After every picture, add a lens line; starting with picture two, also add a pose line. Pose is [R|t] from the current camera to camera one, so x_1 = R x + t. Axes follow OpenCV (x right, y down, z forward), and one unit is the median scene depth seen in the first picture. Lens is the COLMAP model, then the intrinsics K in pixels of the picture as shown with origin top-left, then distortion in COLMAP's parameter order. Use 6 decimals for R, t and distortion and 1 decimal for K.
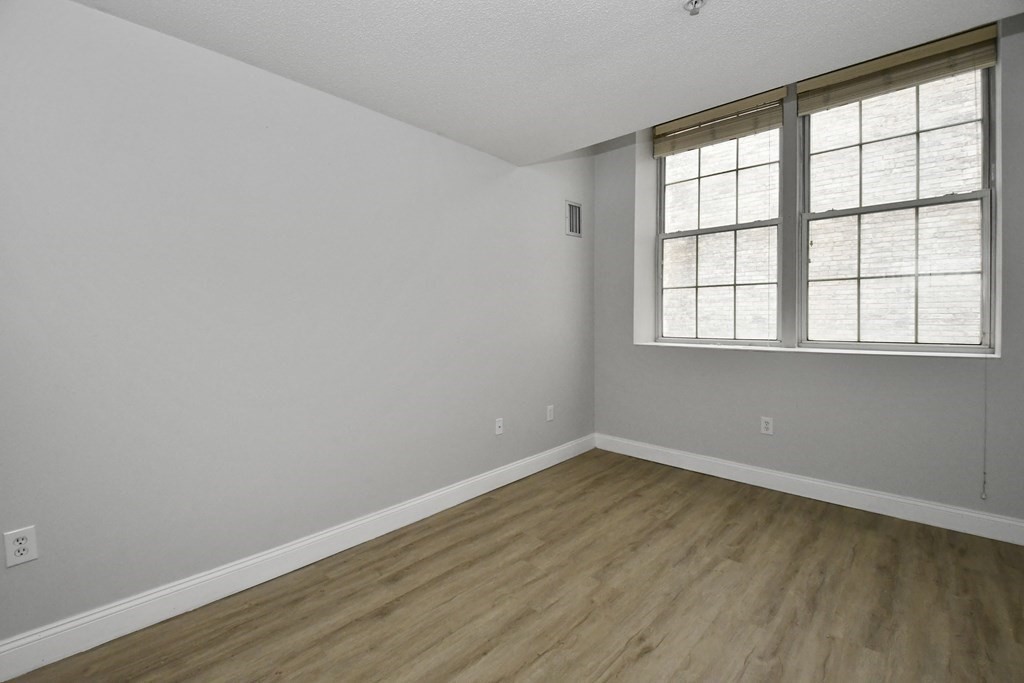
lens RADIAL K [[456.5, 0, 518.0], [0, 456.5, 335.5], [0, 0, 1]] dist [0.000319, -0.008219]
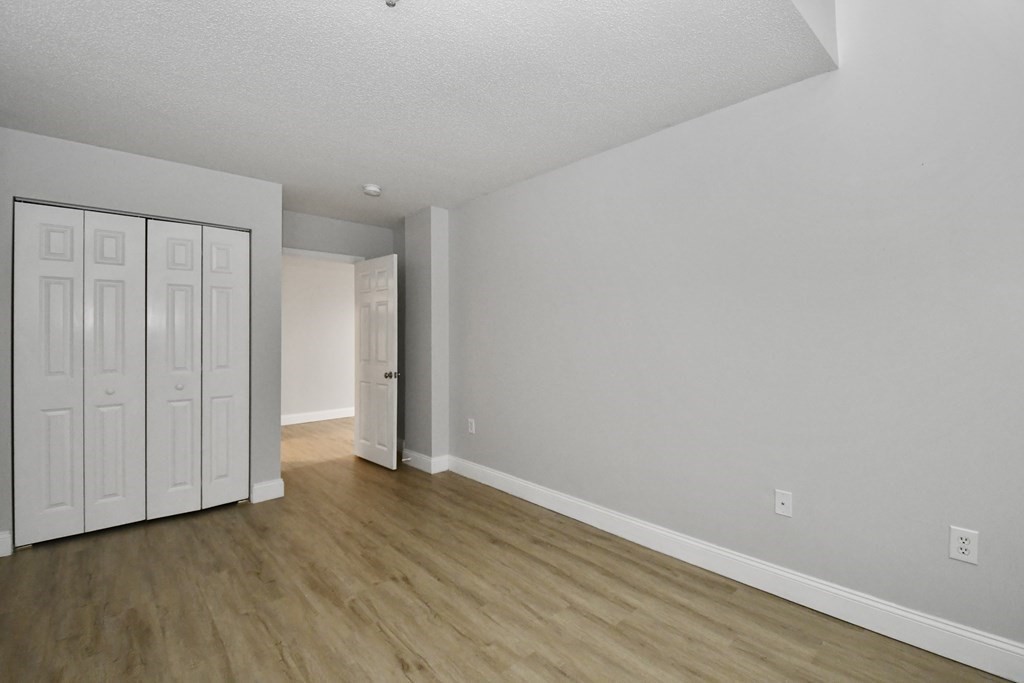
lens RADIAL K [[456.5, 0, 518.0], [0, 456.5, 335.5], [0, 0, 1]] dist [0.000319, -0.008219]
pose [[-0.083713, 0.014323, -0.996387, 0.945432], [-0.037364, 0.999148, 0.017502, -0.064111], [0.995789, 0.038694, -0.083107, 0.969404]]
